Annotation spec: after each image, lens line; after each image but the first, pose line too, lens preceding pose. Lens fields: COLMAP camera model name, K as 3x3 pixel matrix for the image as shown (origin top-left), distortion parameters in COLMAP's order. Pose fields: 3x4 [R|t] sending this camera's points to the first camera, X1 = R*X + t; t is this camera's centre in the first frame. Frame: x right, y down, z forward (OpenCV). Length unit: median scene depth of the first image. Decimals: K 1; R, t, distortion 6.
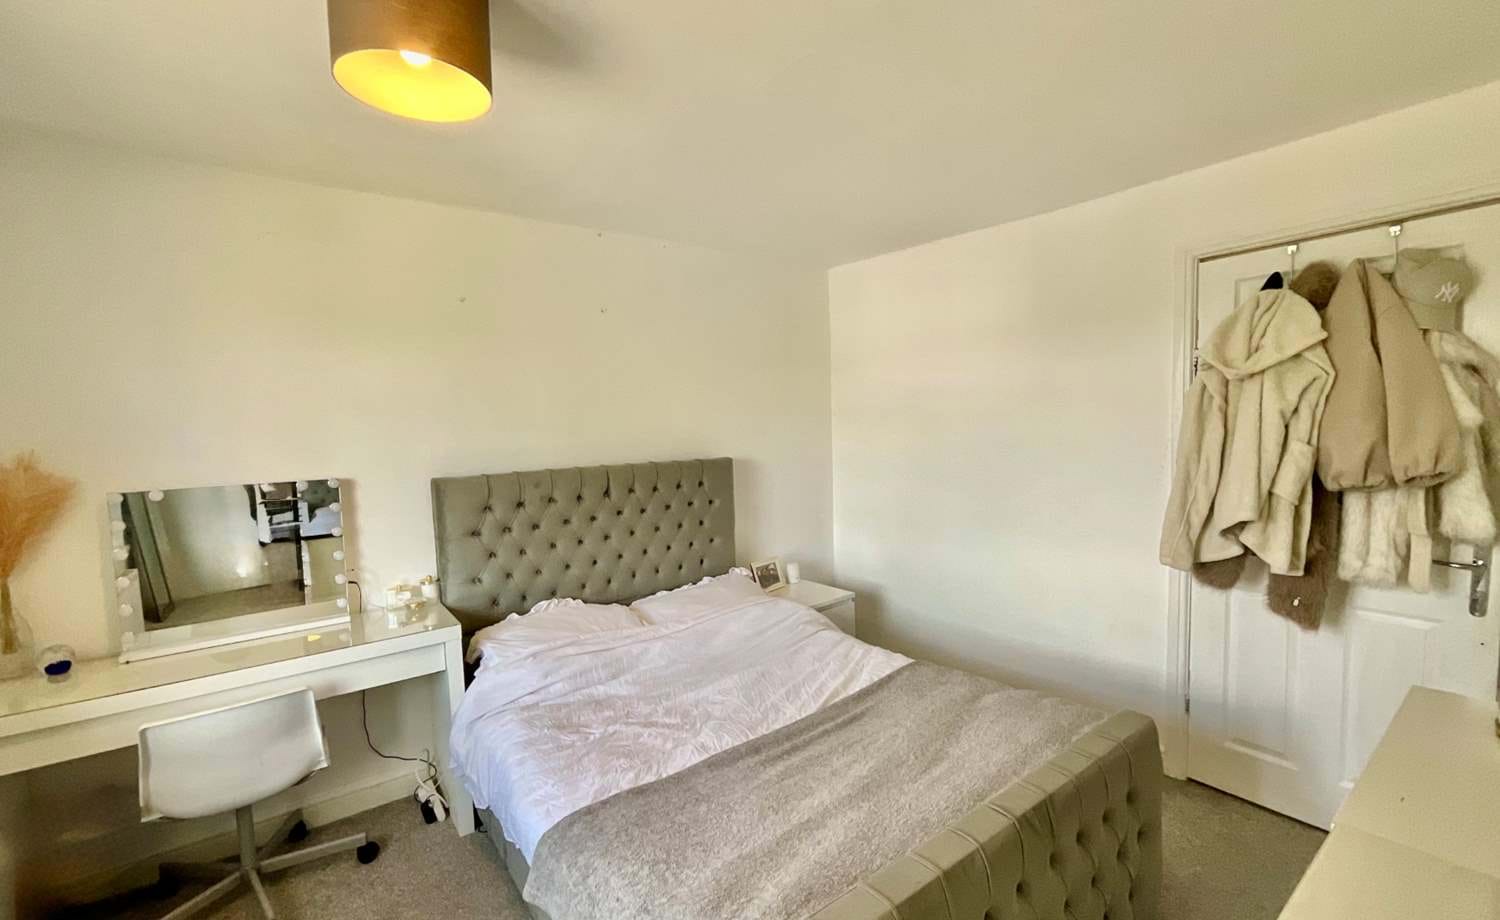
lens RADIAL K [[627.8, 0, 750.0], [0, 627.8, 460.0], [0, 0, 1]] dist [-0.000308, 0.000211]
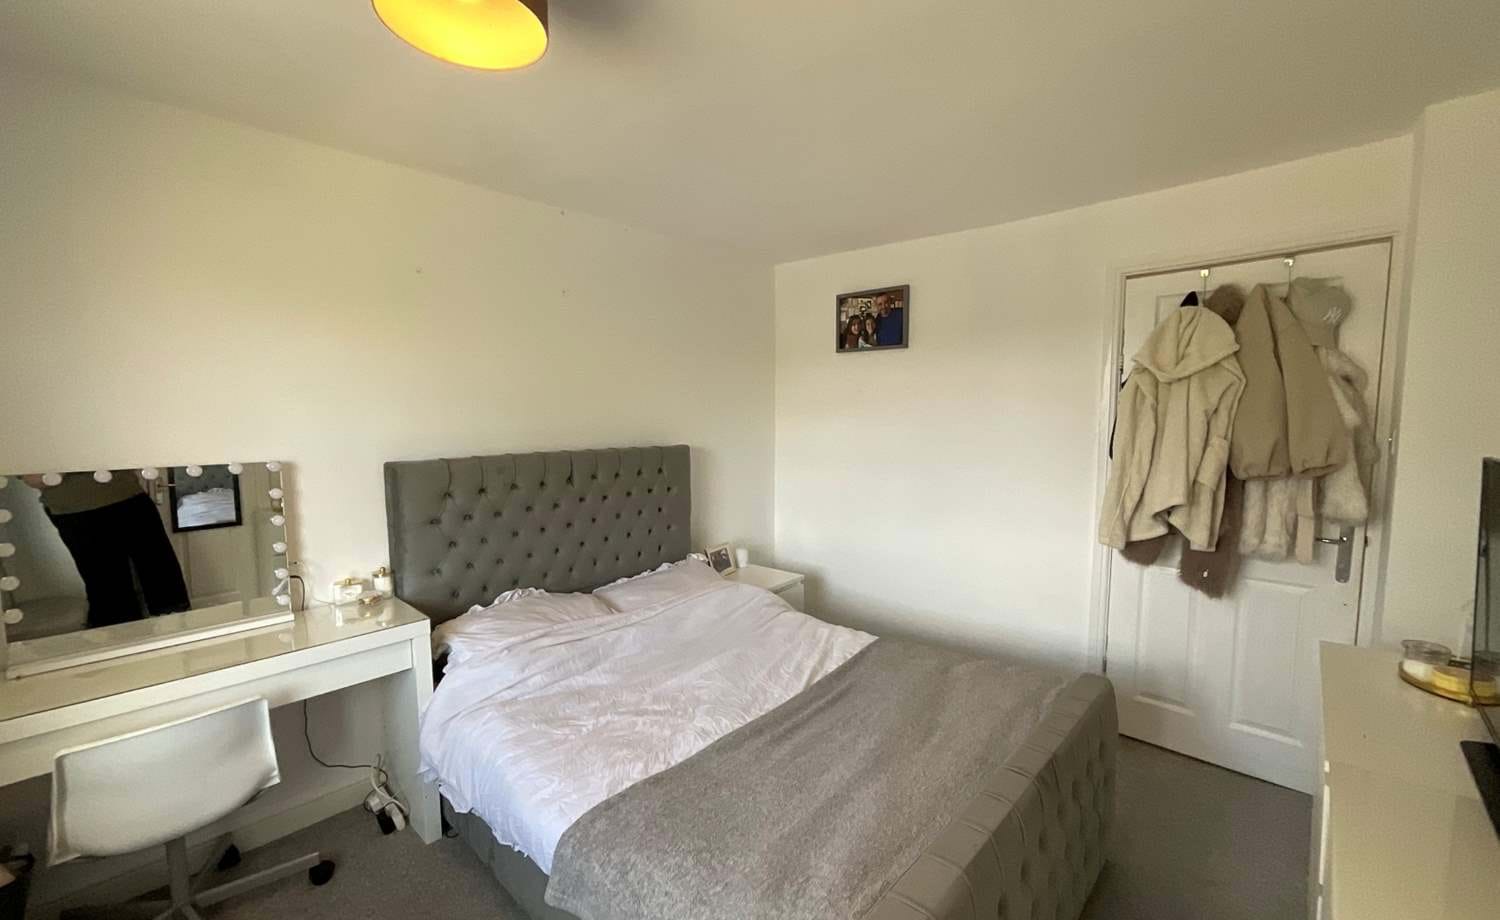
lens RADIAL K [[601.9, 0, 750.0], [0, 601.9, 460.0], [0, 0, 1]] dist [-0.000229, -0.000360]
pose [[0.984271, 0.010546, 0.176350, -0.159401], [-0.013390, 0.999799, 0.014942, 0.006726], [-0.176157, -0.017069, 0.984214, 0.042677]]
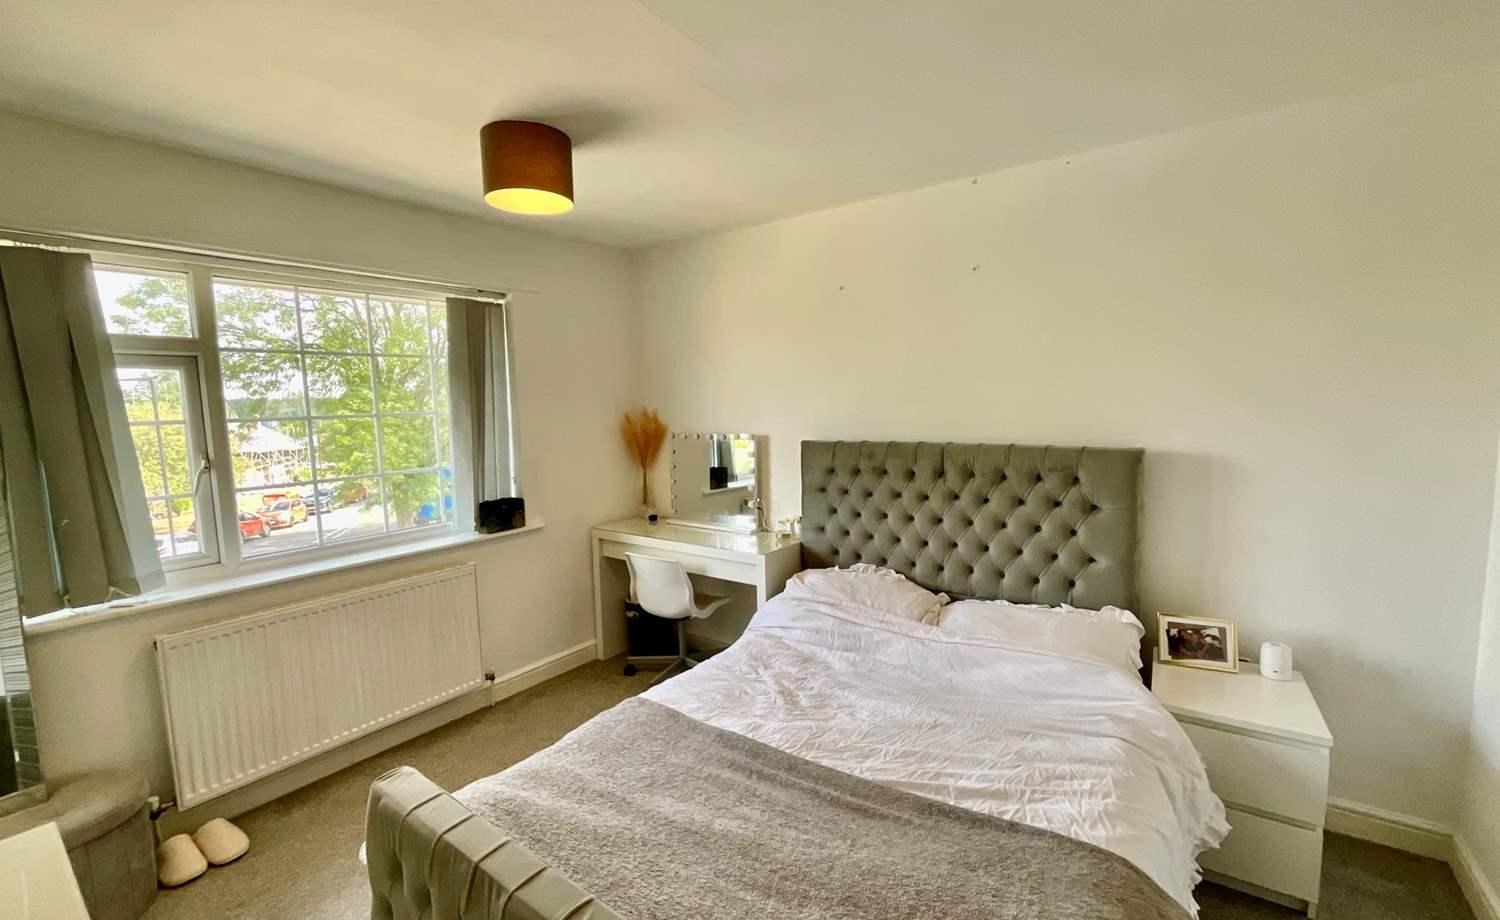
lens RADIAL K [[613.3, 0, 754.3], [0, 613.3, 460.5], [0, 0, 1]] dist [-0.002024, 0.000053]
pose [[0.306304, 0.116092, -0.944828, 0.725136], [-0.049072, 0.993142, 0.106119, -0.065296], [0.950668, 0.013860, 0.309900, 0.618052]]
